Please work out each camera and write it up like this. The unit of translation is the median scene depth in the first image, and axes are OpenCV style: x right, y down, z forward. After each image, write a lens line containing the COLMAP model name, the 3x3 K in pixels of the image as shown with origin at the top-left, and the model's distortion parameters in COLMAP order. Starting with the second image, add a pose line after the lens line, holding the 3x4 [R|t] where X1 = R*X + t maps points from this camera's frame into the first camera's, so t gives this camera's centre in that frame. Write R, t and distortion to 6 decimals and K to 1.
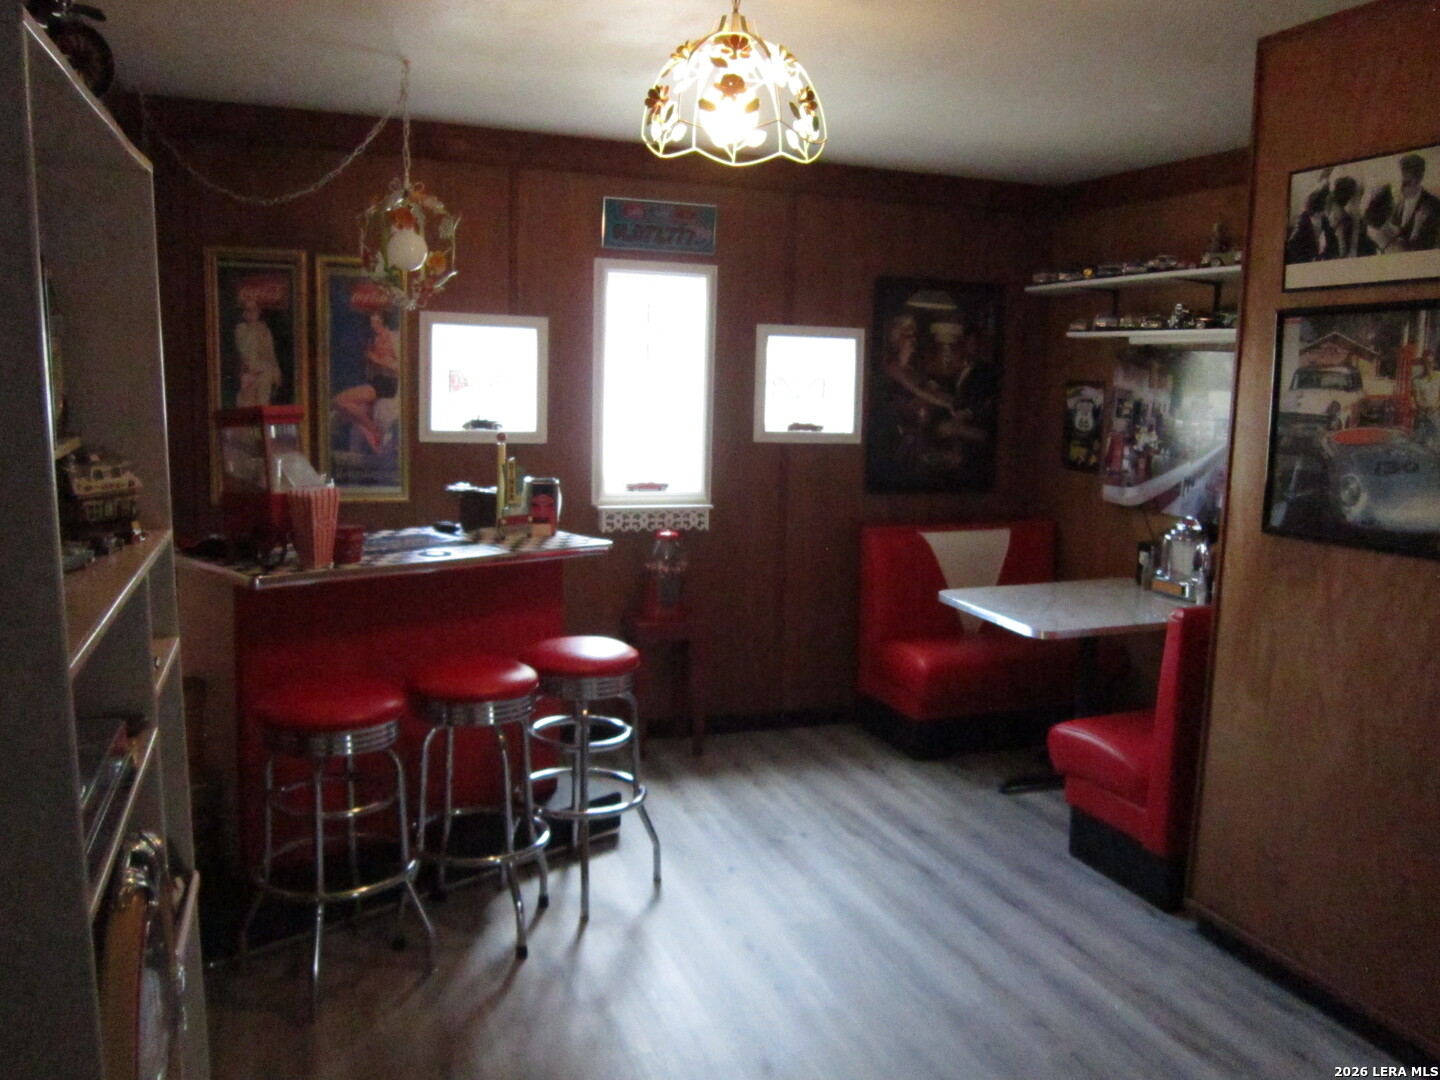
lens RADIAL K [[1177.7, 0, 719.6], [0, 1177.7, 539.5], [0, 0, 1]] dist [-0.051008, 0.018386]
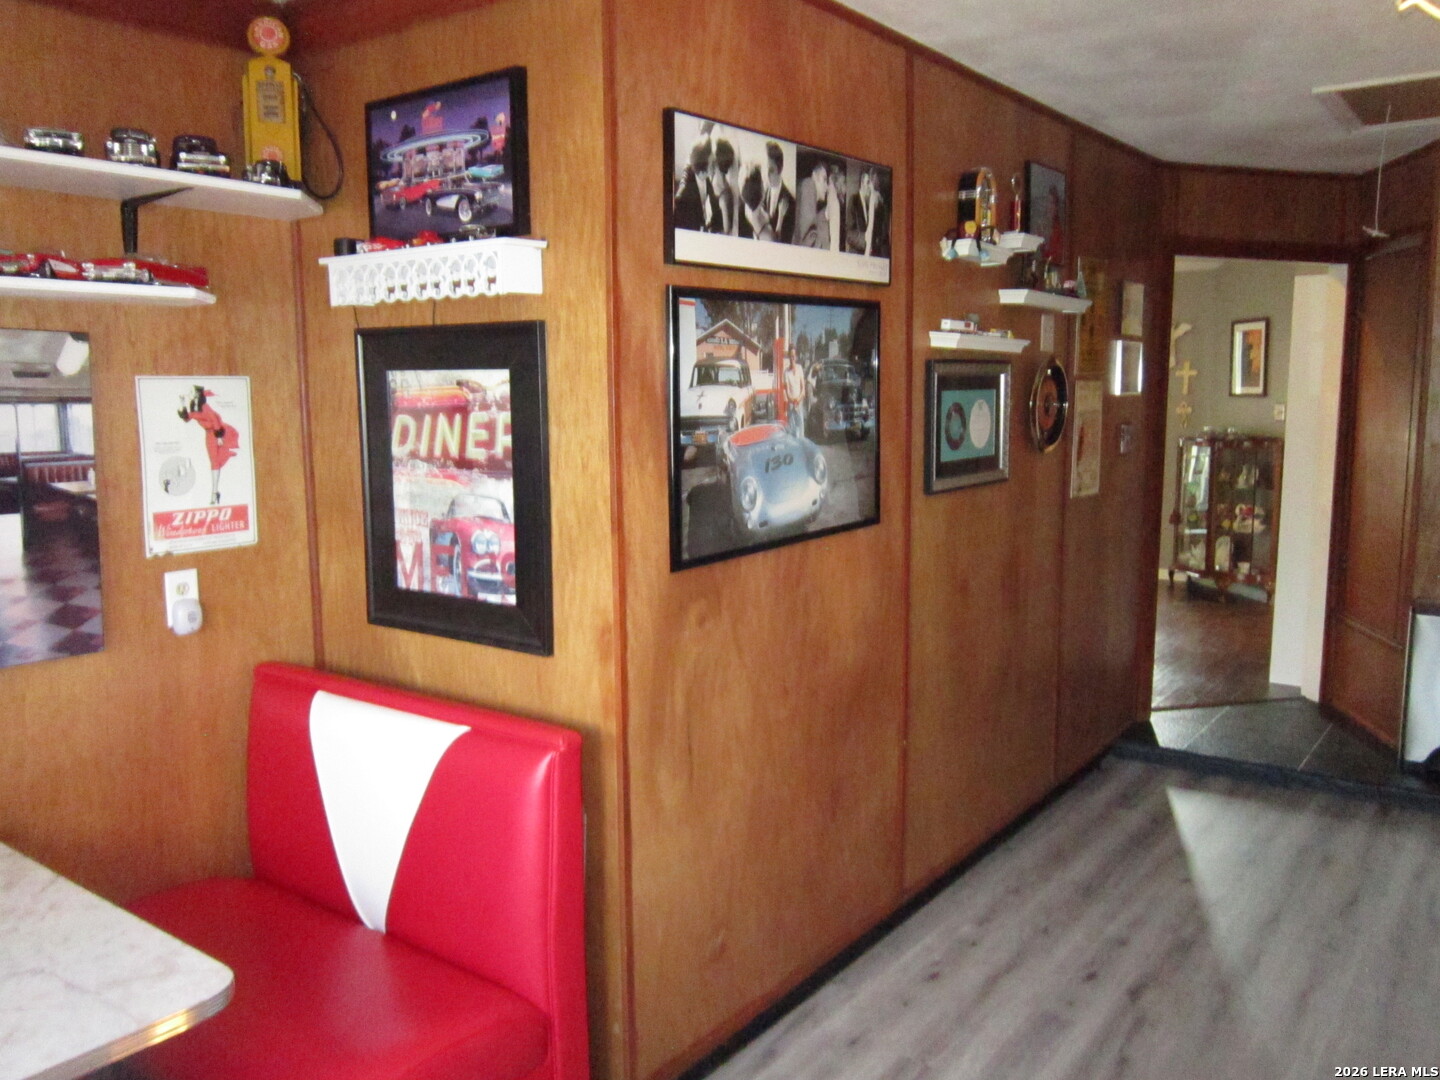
lens RADIAL K [[1177.7, 0, 715.1], [0, 1177.7, 539.6], [0, 0, 1]] dist [-0.051008, 0.018386]
pose [[-0.541216, -0.127027, 0.831234, -0.219916], [0.115314, 0.967973, 0.223004, -0.218476], [-0.832939, 0.216546, -0.509234, 1.503040]]
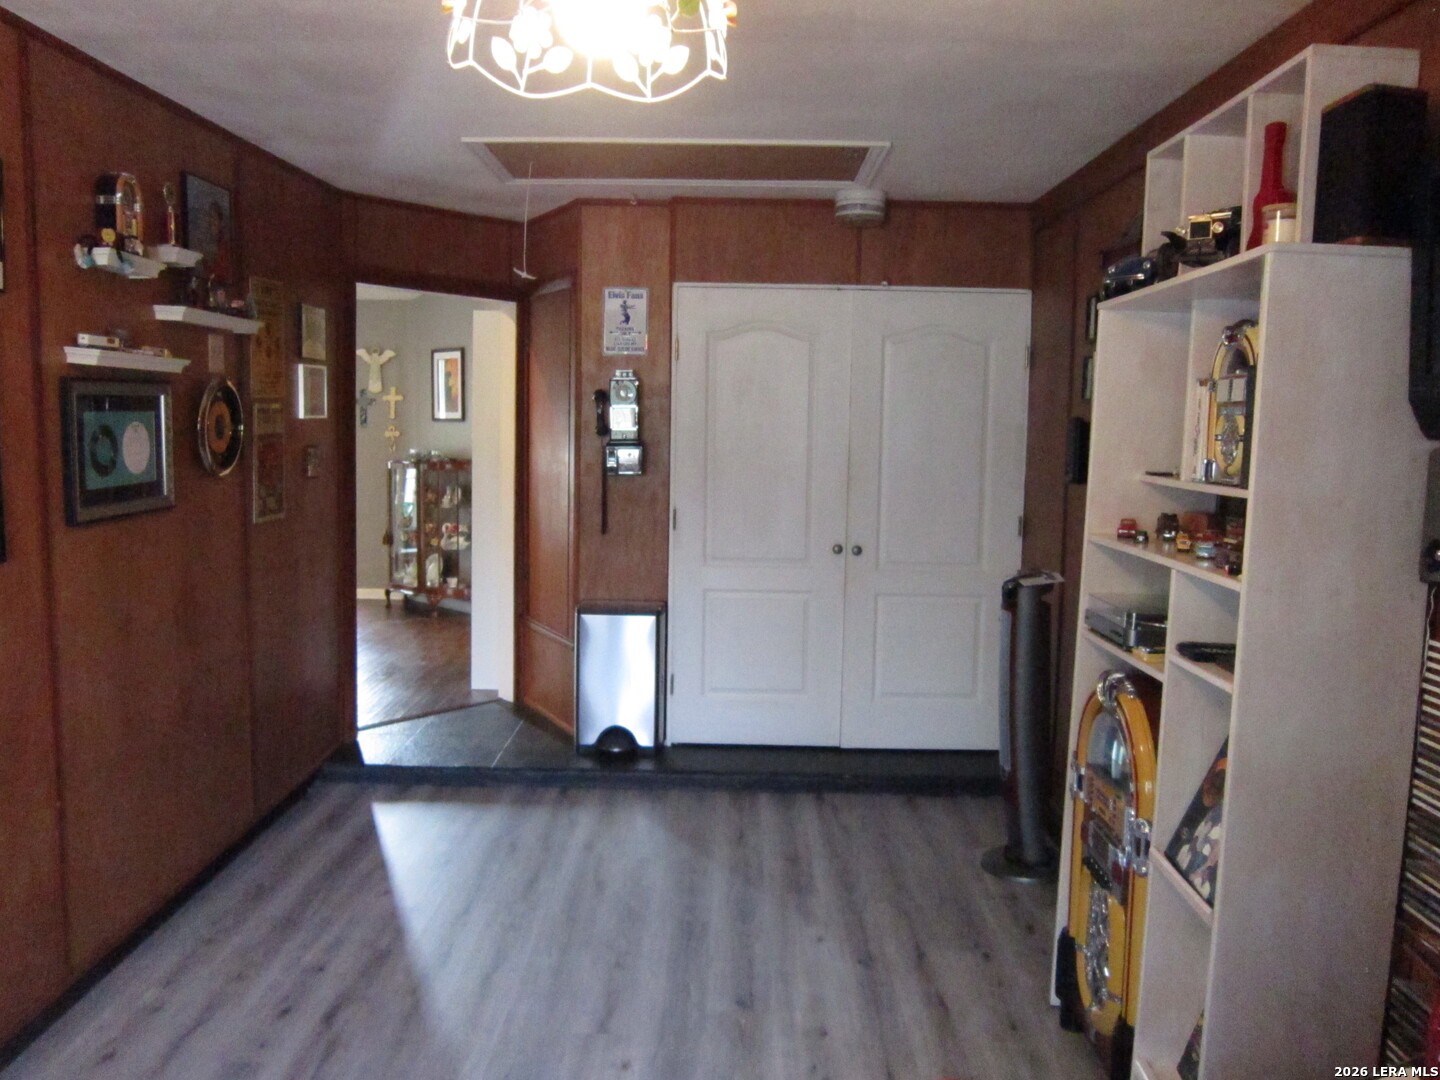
lens RADIAL K [[1177.7, 0, 721.8], [0, 1177.7, 538.5], [0, 0, 1]] dist [-0.051008, 0.018386]
pose [[-0.933803, -0.074427, 0.349961, -0.266590], [0.014754, 0.969283, 0.245506, -0.213345], [-0.357484, 0.234417, -0.904021, 1.460625]]
